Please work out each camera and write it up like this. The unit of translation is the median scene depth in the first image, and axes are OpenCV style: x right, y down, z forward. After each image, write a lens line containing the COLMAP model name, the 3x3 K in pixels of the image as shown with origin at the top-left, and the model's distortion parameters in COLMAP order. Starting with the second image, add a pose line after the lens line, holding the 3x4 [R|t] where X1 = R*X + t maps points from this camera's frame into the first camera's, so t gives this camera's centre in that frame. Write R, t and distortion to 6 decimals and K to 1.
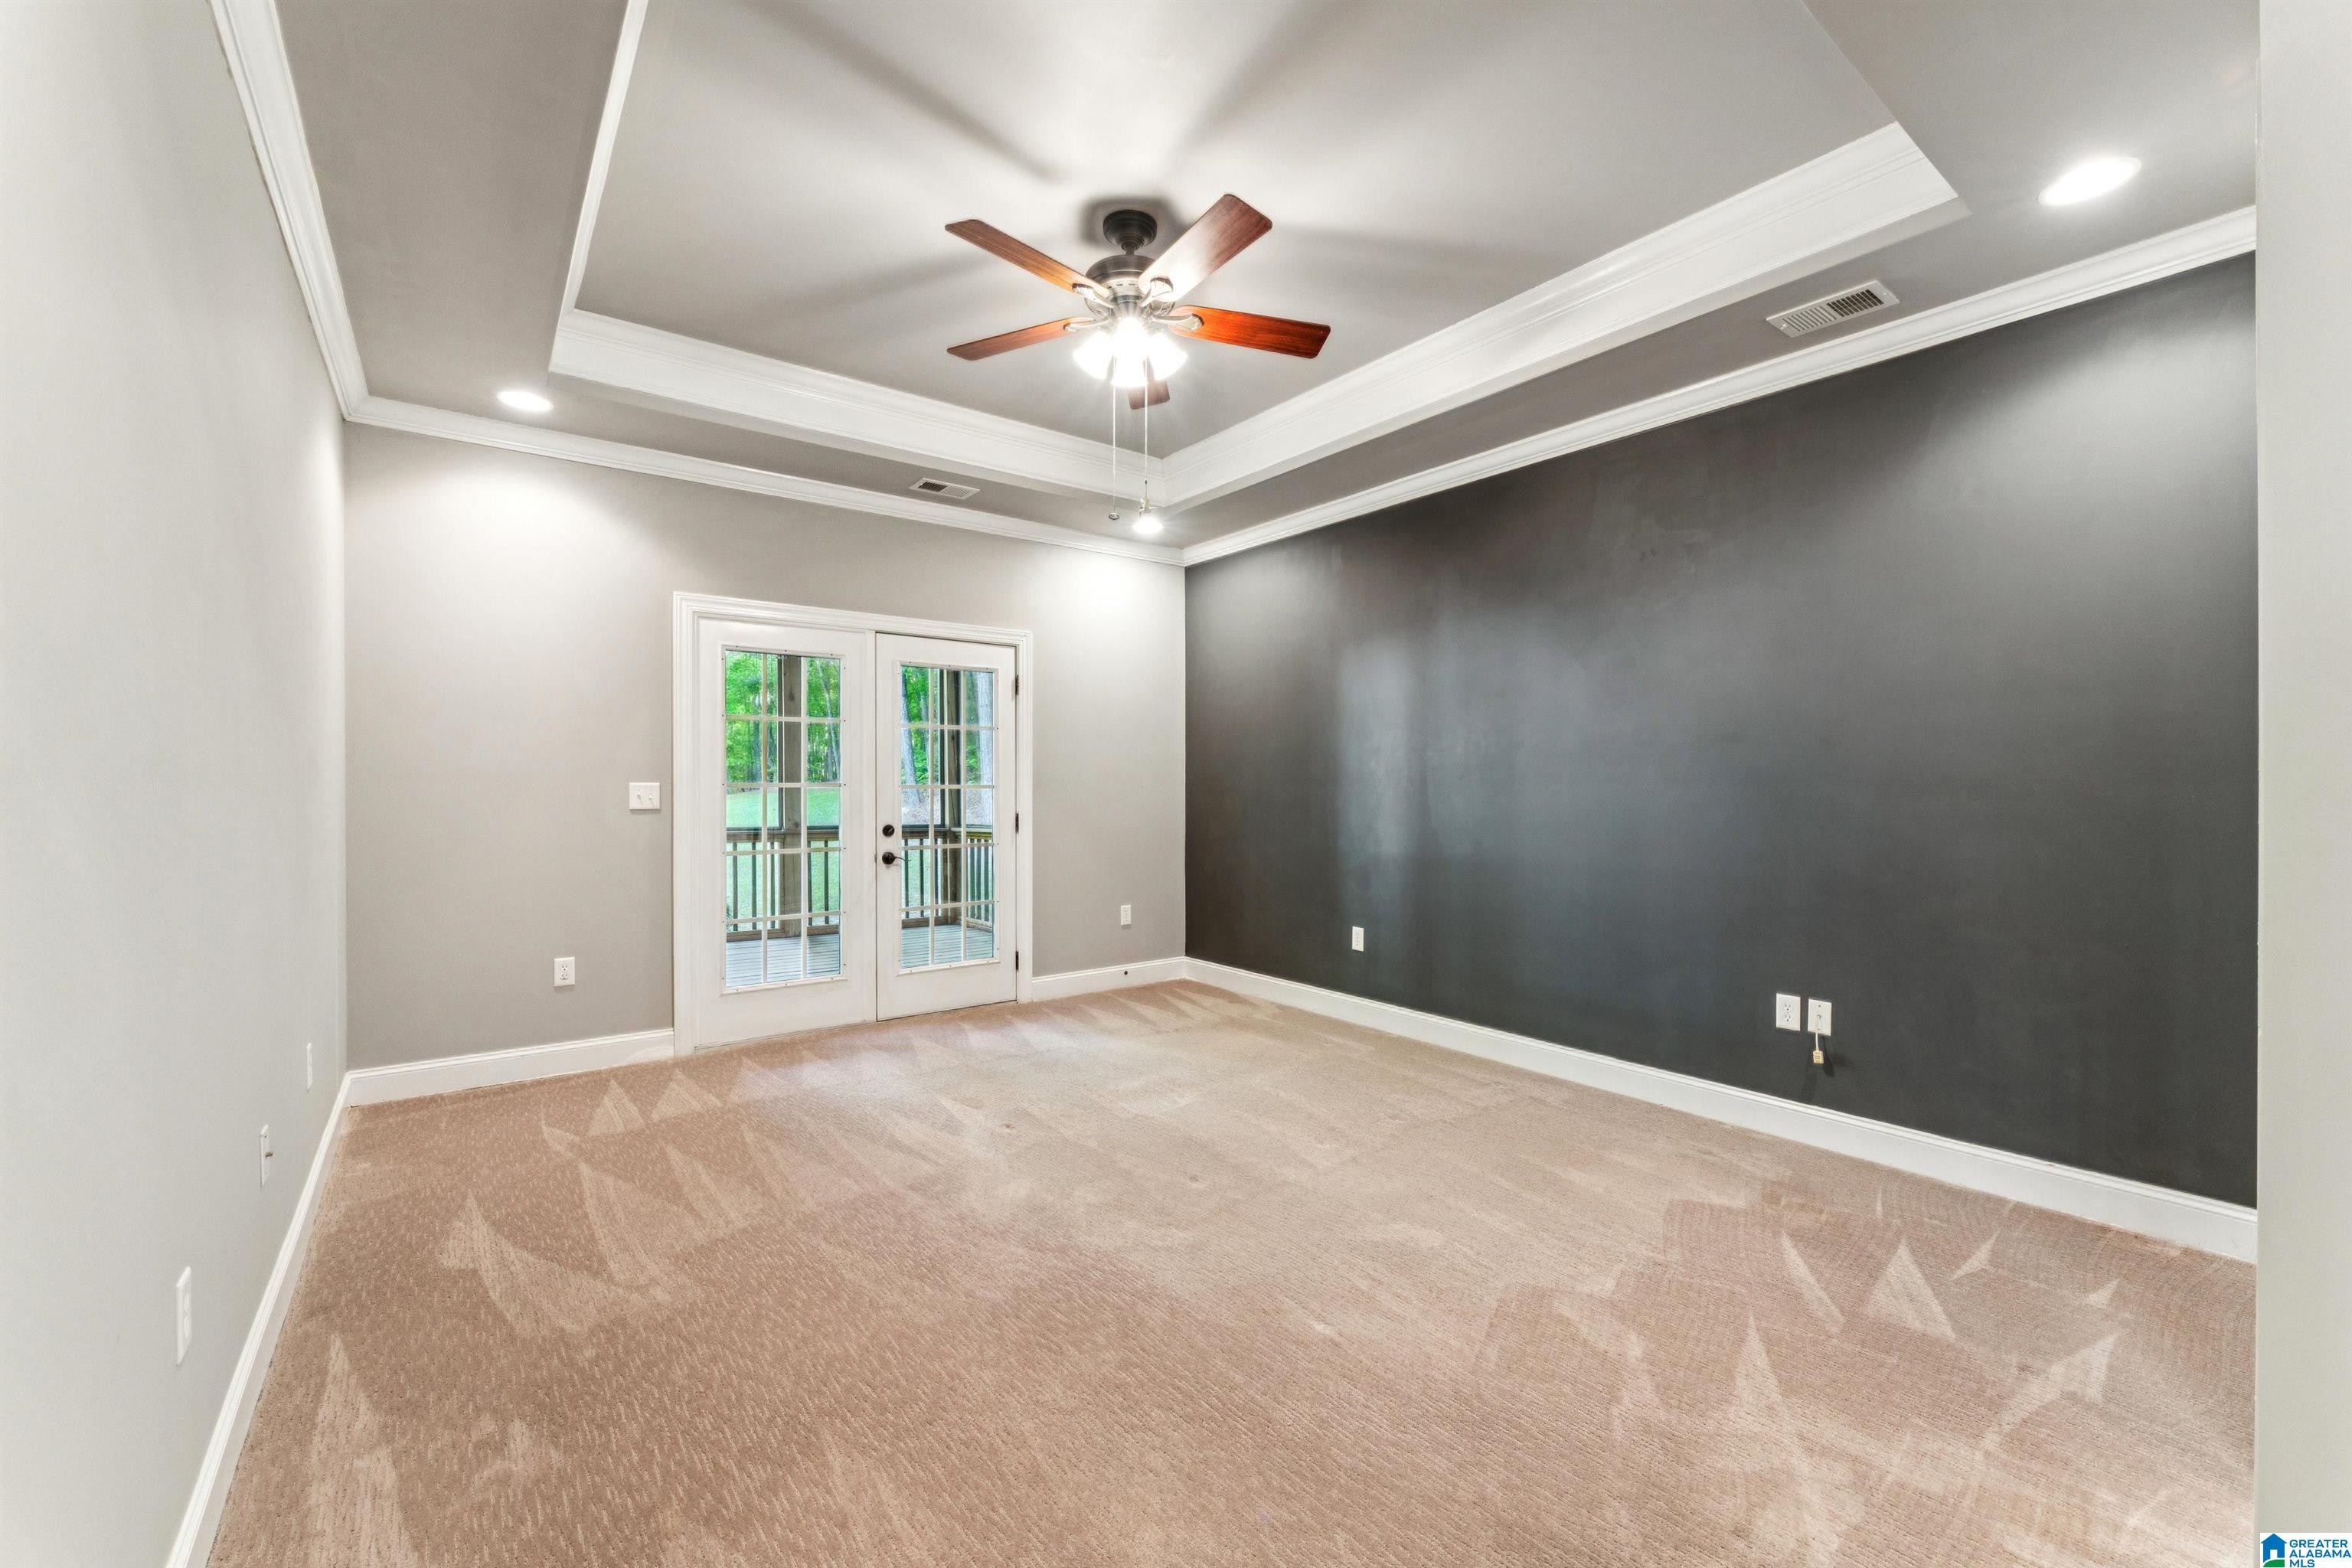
lens RADIAL K [[942.5, 0, 1179.5], [0, 942.5, 781.3], [0, 0, 1]] dist [0.002296, -0.000587]
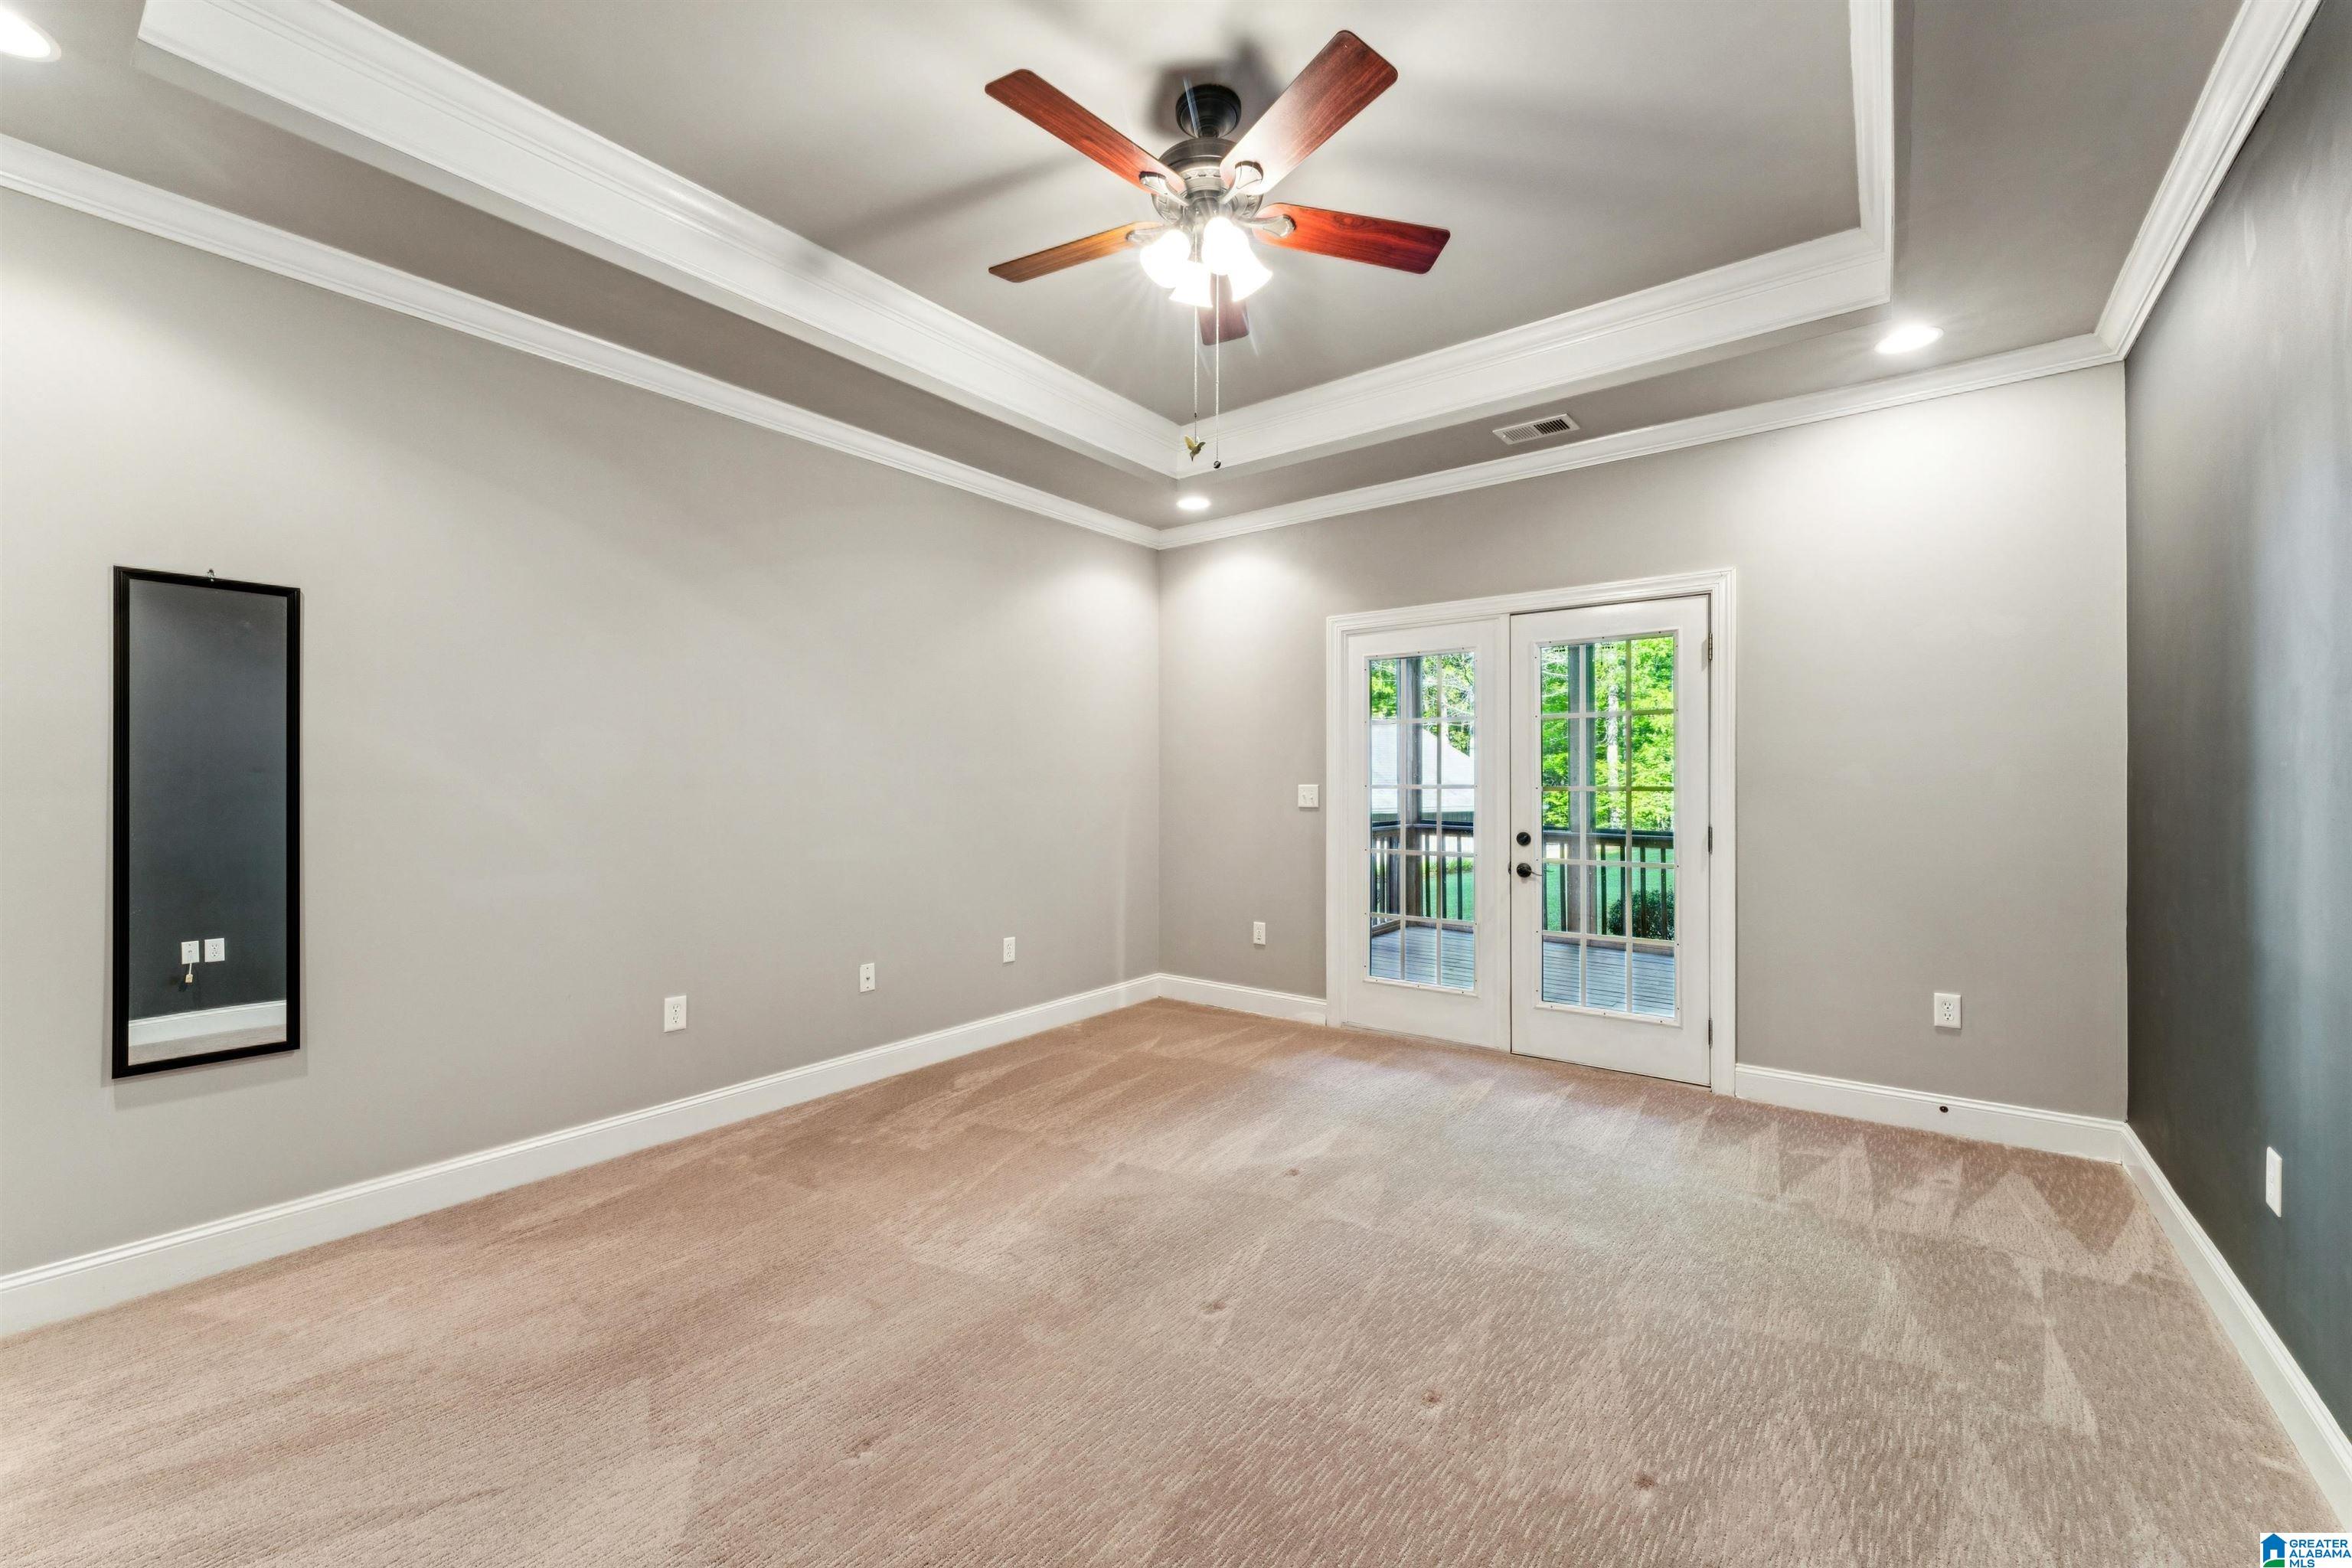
lens RADIAL K [[942.5, 0, 1189.6], [0, 942.5, 789.2], [0, 0, 1]] dist [0.002296, -0.000587]
pose [[0.275522, 0.002903, -0.961290, 0.505261], [0.004731, 0.999979, 0.004375, 0.000780], [0.961283, -0.005753, 0.275502, 0.520852]]
